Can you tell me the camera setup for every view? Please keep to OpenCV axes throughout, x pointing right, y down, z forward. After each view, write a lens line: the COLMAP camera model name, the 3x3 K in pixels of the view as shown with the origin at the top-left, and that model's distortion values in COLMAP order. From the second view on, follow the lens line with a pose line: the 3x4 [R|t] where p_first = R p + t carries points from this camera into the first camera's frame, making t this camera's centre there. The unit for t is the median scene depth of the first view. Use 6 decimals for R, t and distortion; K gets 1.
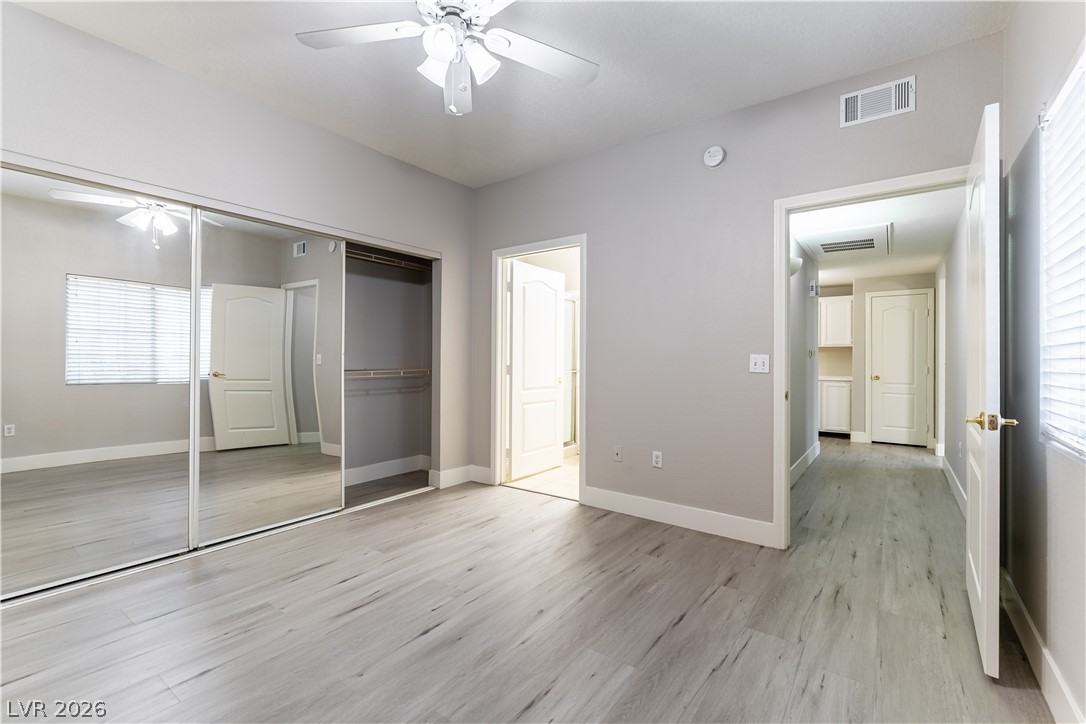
lens RADIAL K [[476.5, 0, 538.8], [0, 476.5, 357.2], [0, 0, 1]] dist [-0.000010, 0.000909]
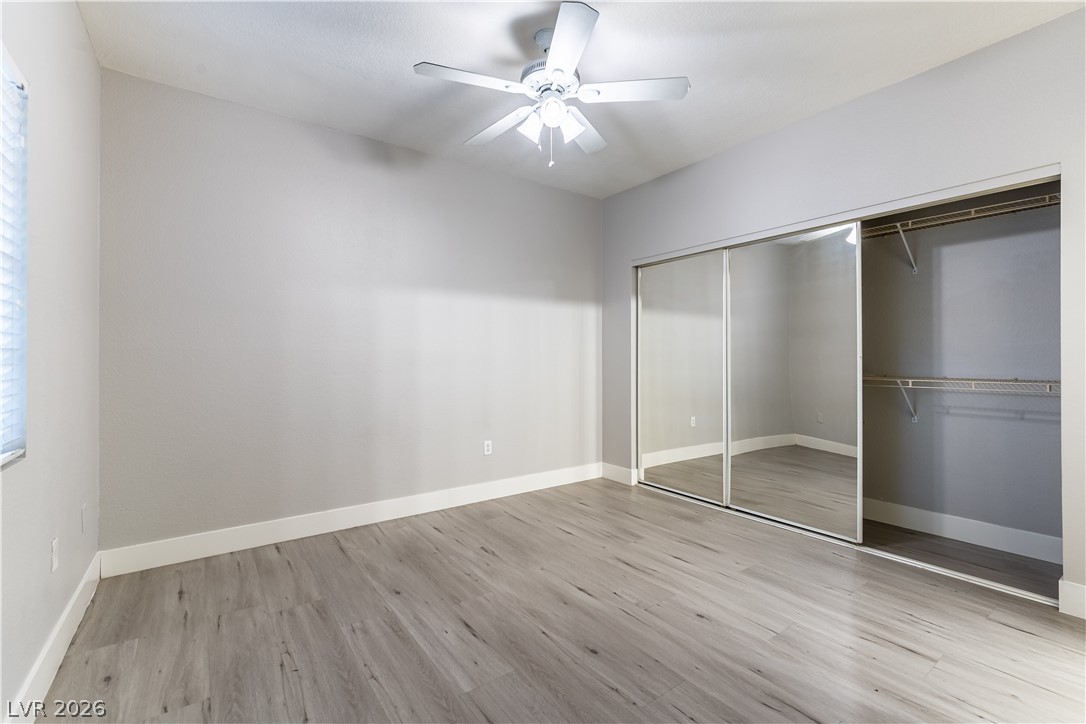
lens RADIAL K [[476.5, 0, 559.5], [0, 476.5, 355.6], [0, 0, 1]] dist [-0.000010, 0.000909]
pose [[-0.278007, -0.007535, -0.960549, 0.760026], [0.005529, 0.999940, -0.009445, -0.007684], [0.960563, -0.007936, -0.277949, 1.030417]]
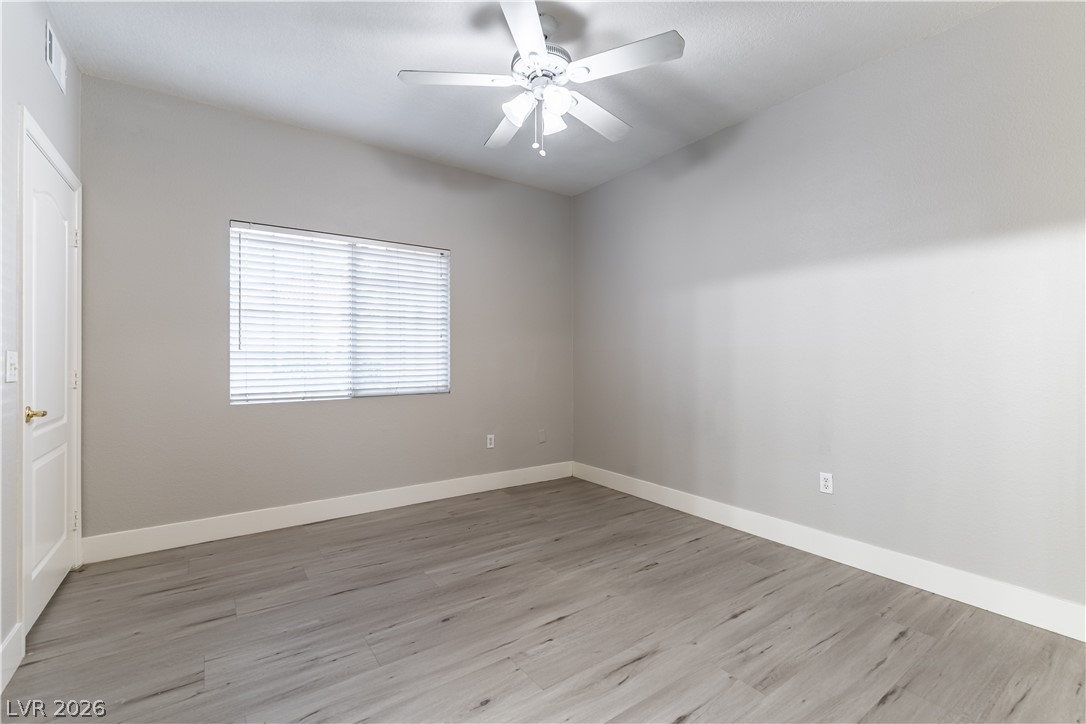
lens RADIAL K [[476.5, 0, 541.3], [0, 476.5, 358.3], [0, 0, 1]] dist [-0.000010, 0.000909]
pose [[-0.951829, -0.005524, 0.306581, -0.415681], [-0.005917, 0.999982, -0.000354, -0.003587], [-0.306574, -0.002151, -0.951845, 1.621009]]
